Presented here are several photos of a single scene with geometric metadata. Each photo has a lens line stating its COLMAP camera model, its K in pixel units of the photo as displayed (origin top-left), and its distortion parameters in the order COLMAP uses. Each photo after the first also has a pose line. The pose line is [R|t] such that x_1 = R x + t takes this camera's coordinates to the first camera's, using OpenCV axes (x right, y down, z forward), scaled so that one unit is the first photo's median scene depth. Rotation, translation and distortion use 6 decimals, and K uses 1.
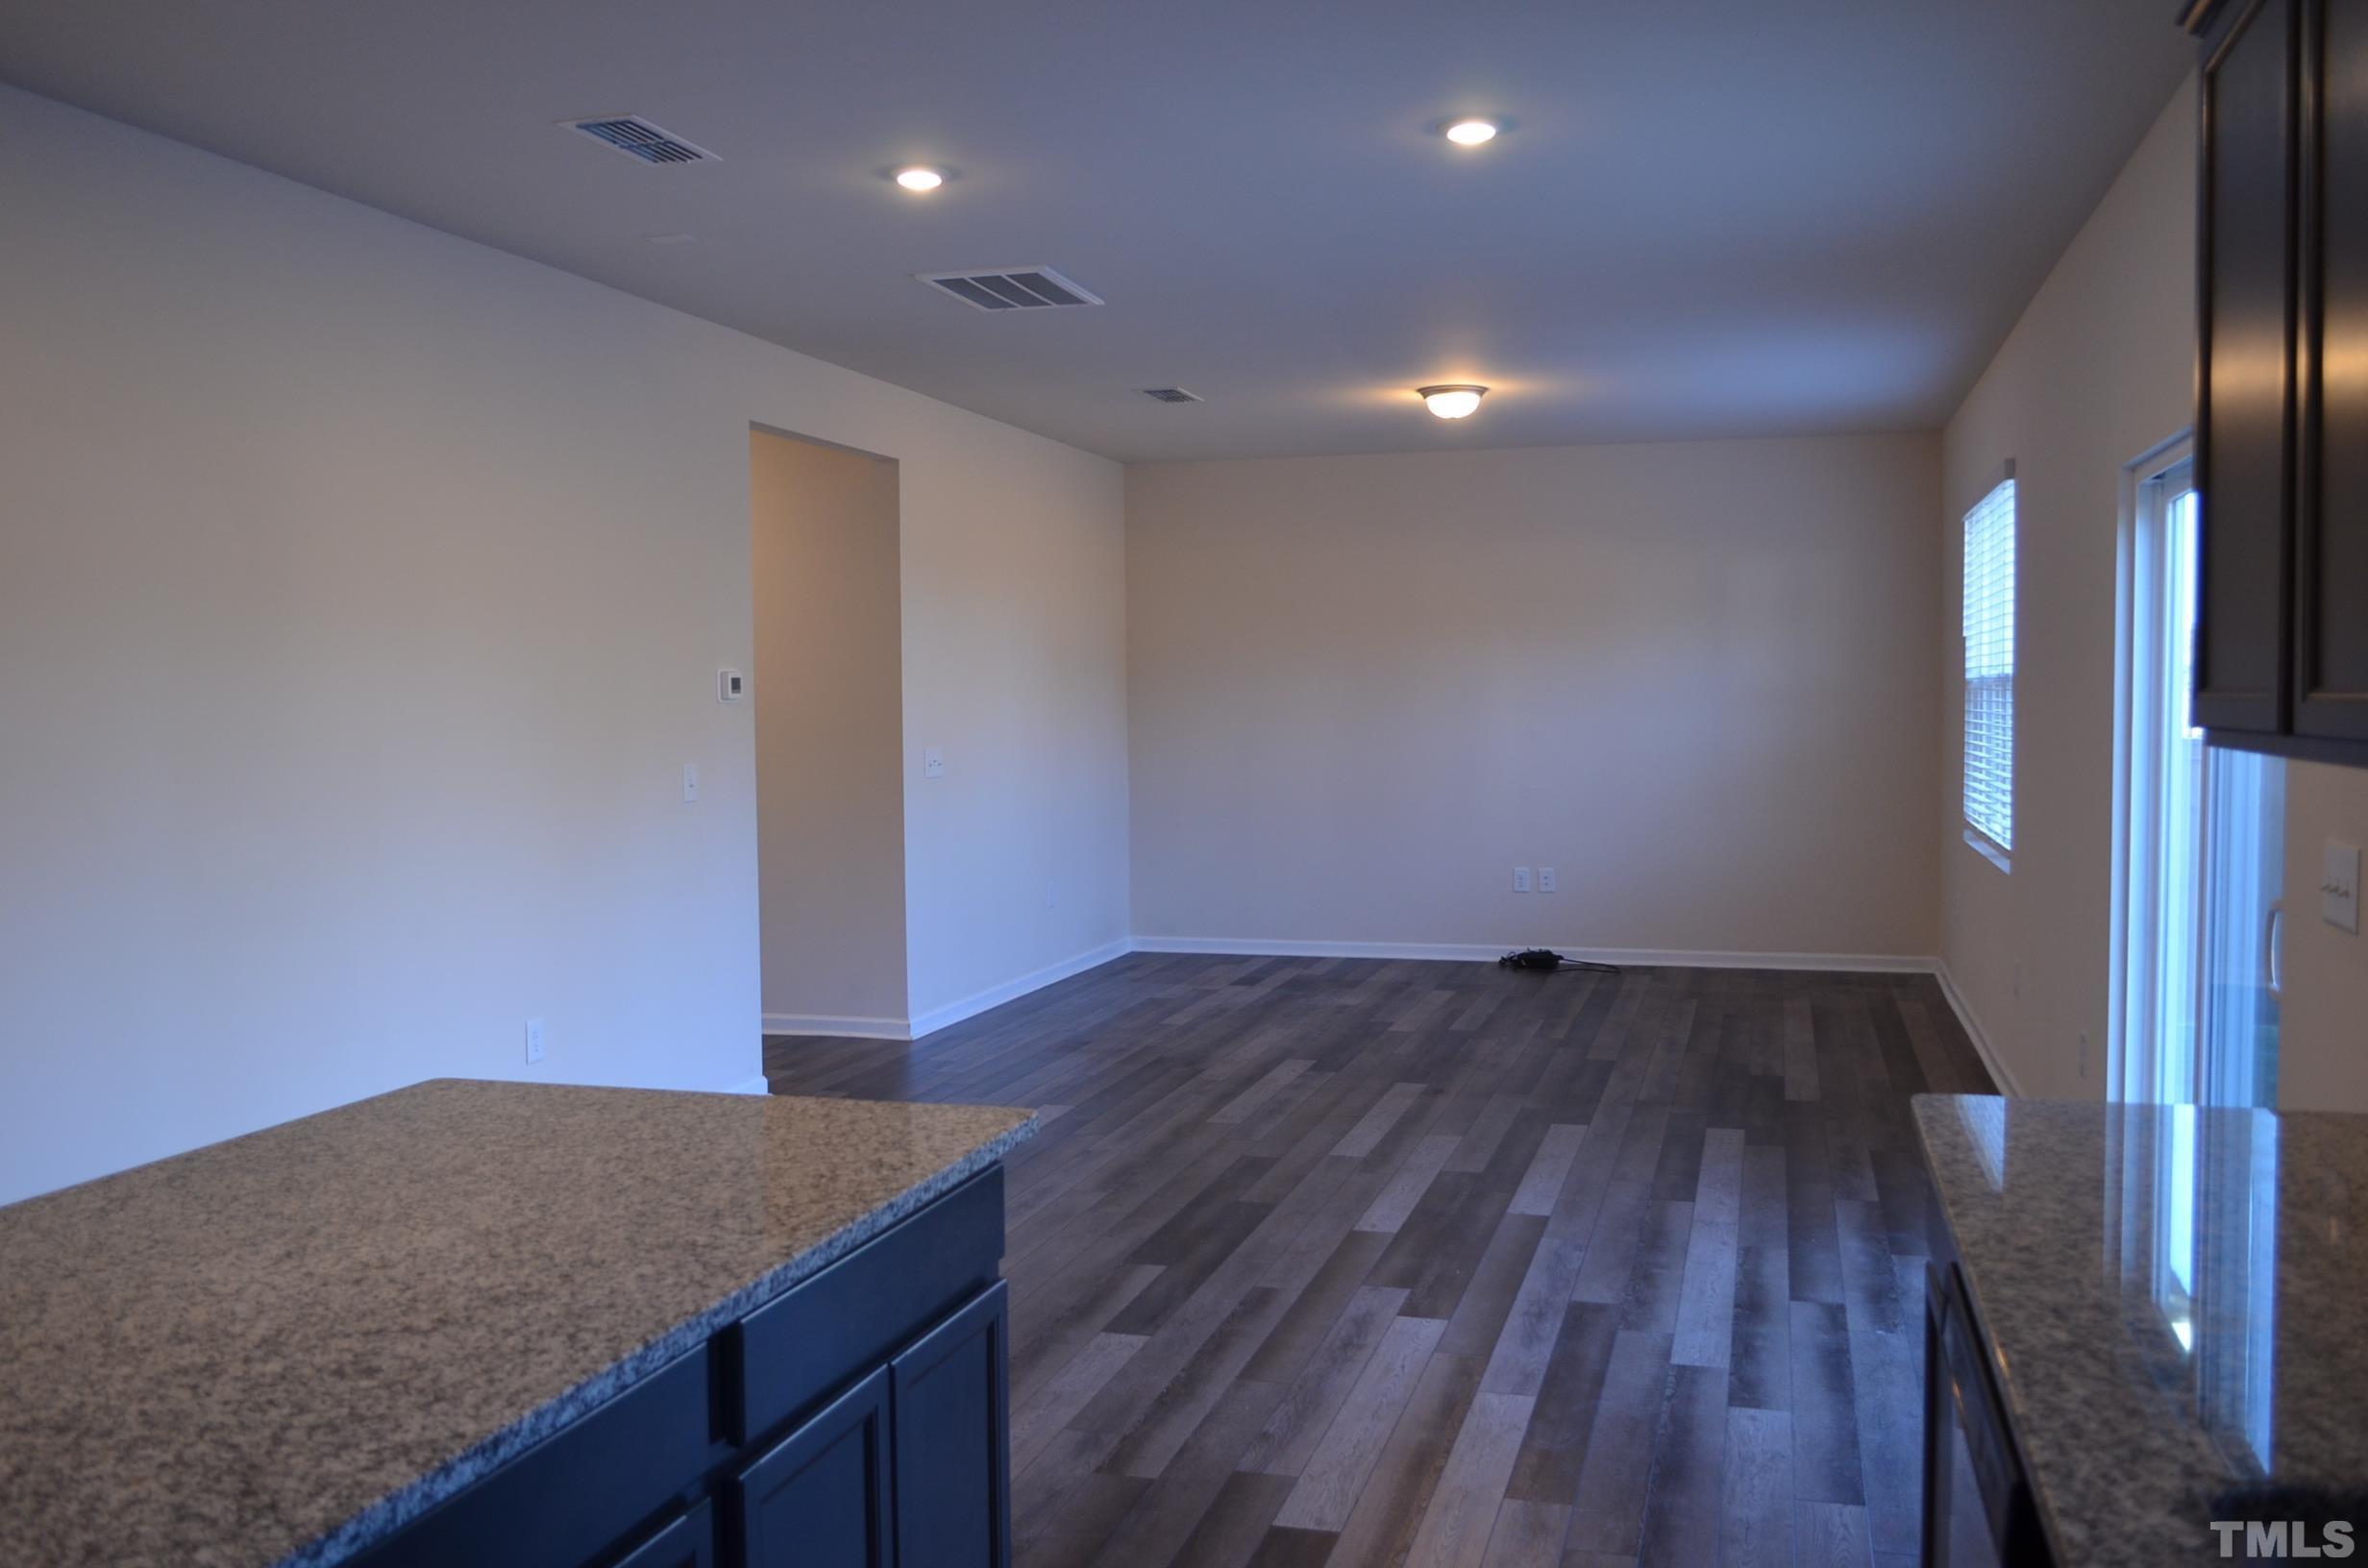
lens RADIAL K [[1849.3, 0, 1189.9], [0, 1849.3, 789.9], [0, 0, 1]] dist [-0.015647, 0.008551]
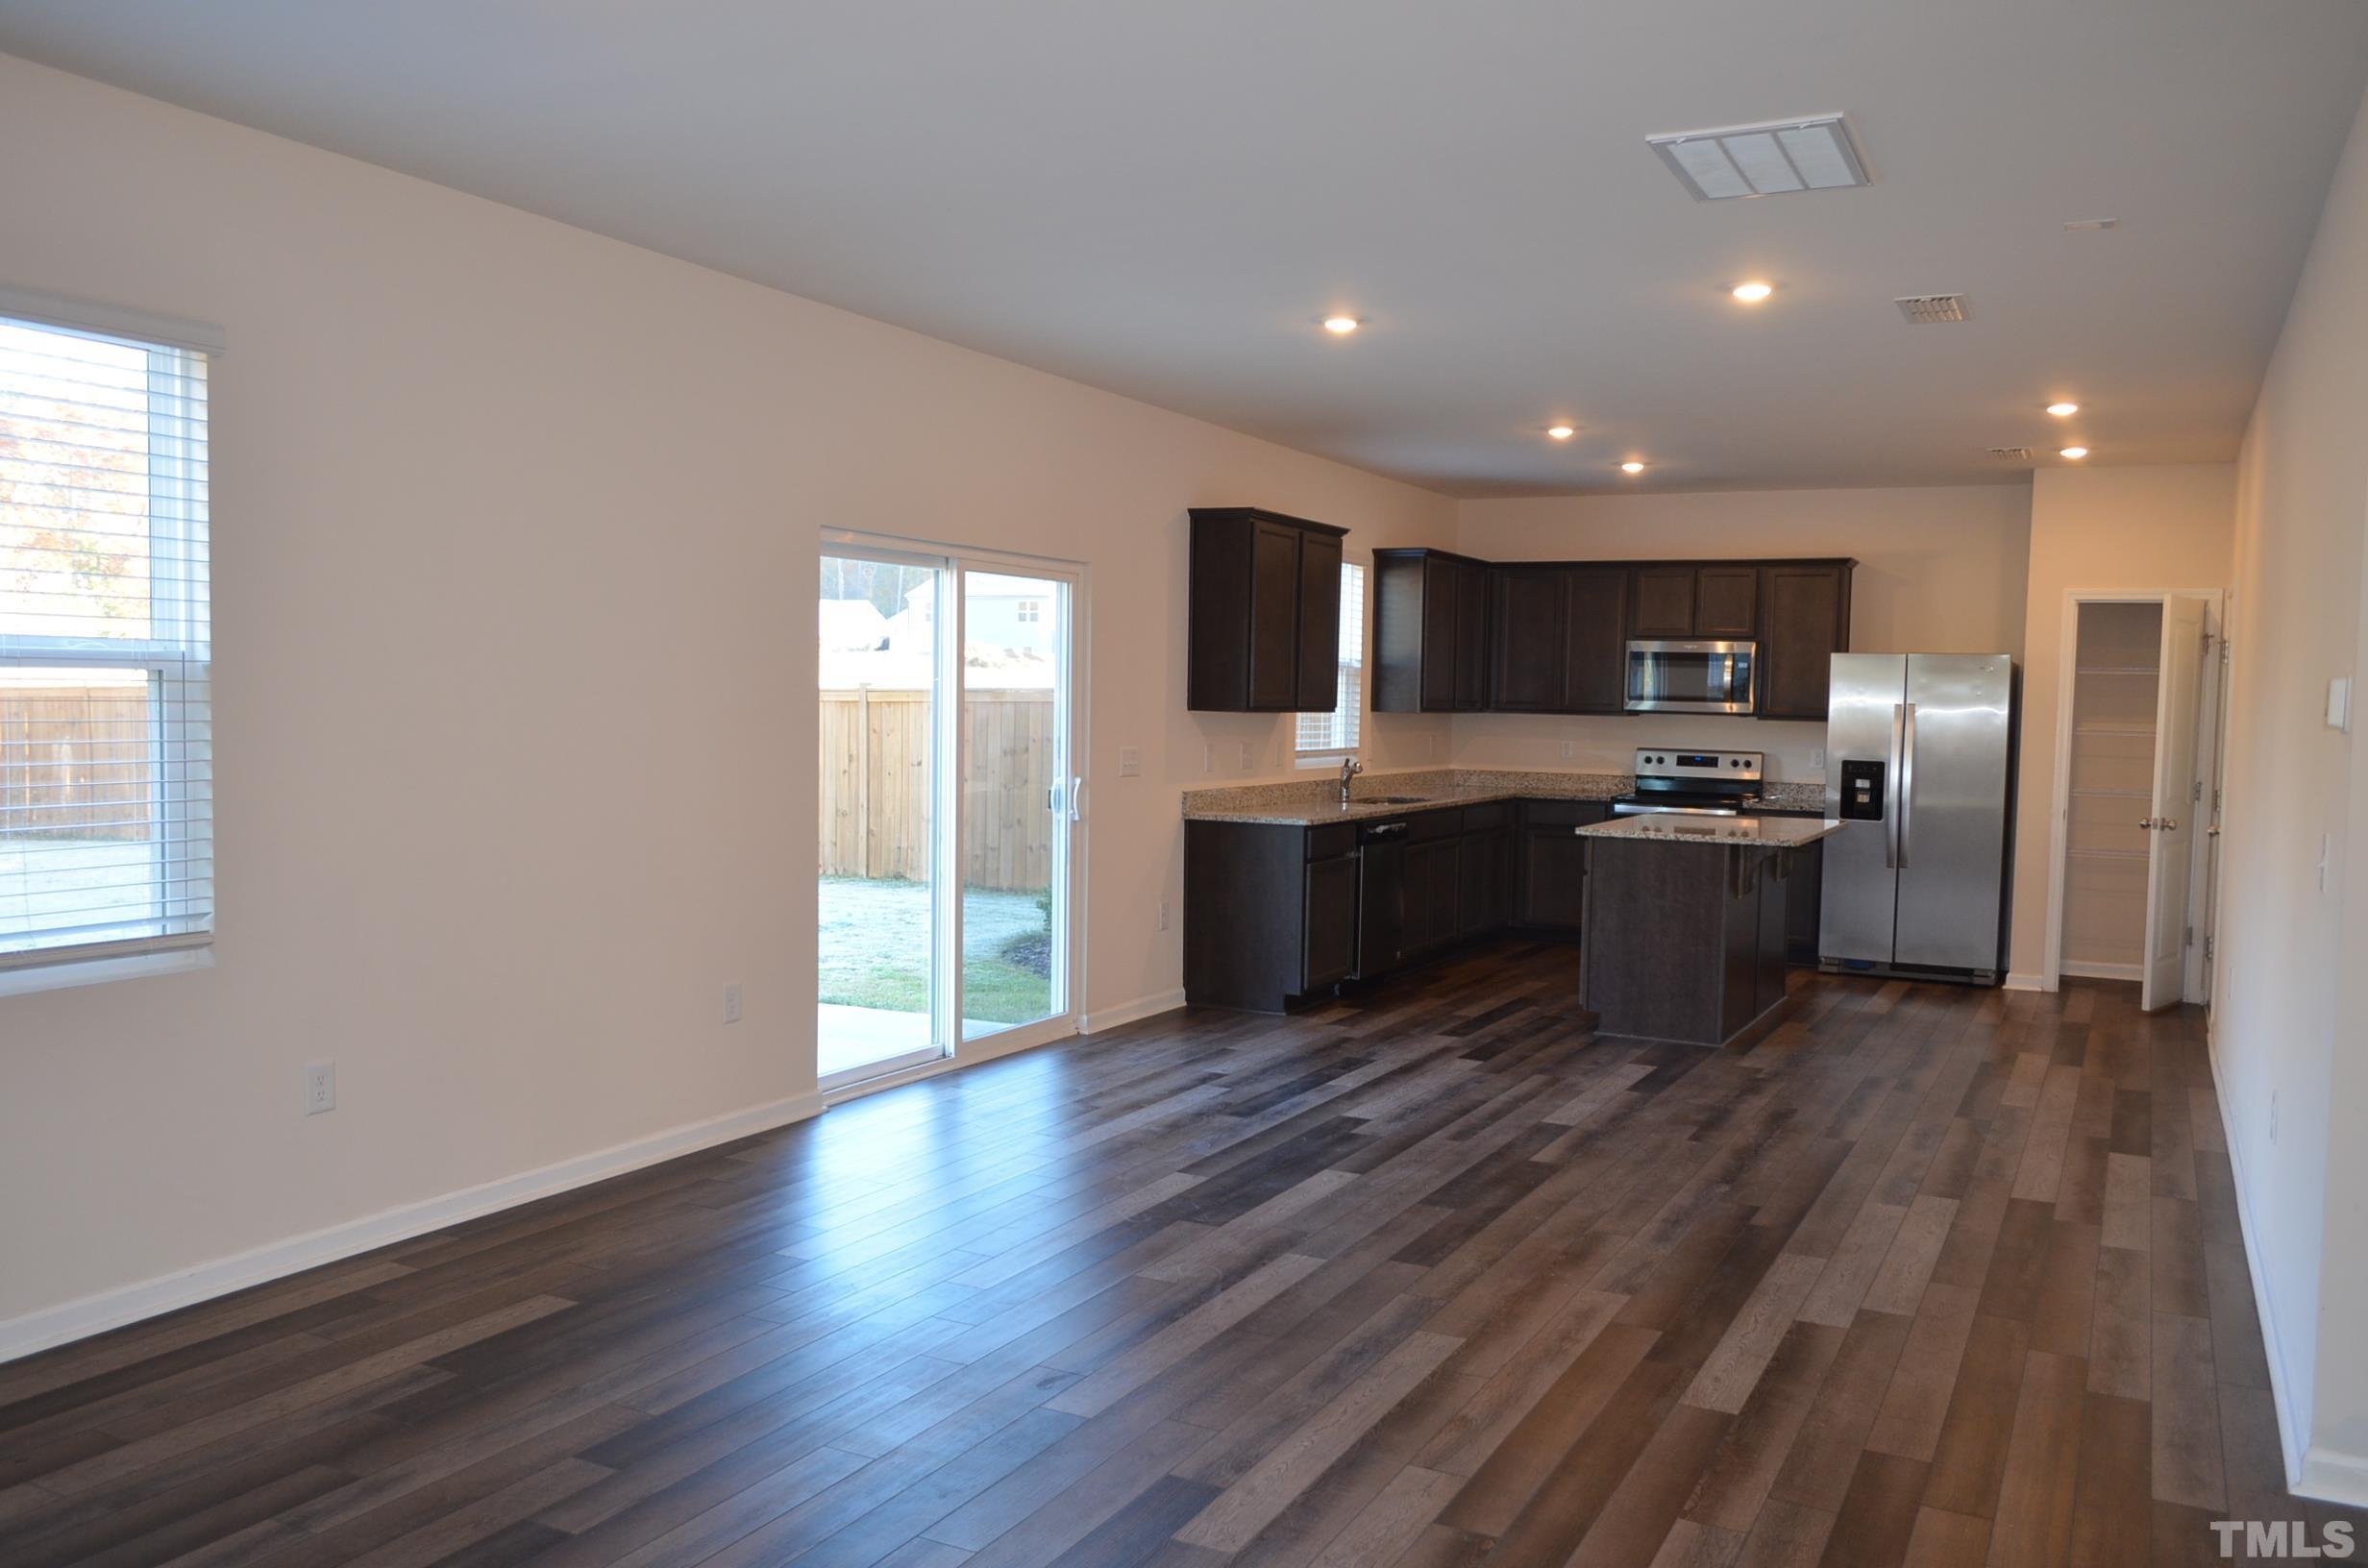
lens RADIAL K [[1849.3, 0, 1189.9], [0, 1849.3, 789.9], [0, 0, 1]] dist [-0.015647, 0.008551]
pose [[-0.980393, -0.018625, 0.196172, -0.027165], [0.000633, 0.995220, 0.097654, -0.110308], [-0.197053, 0.095863, -0.975695, 2.162344]]
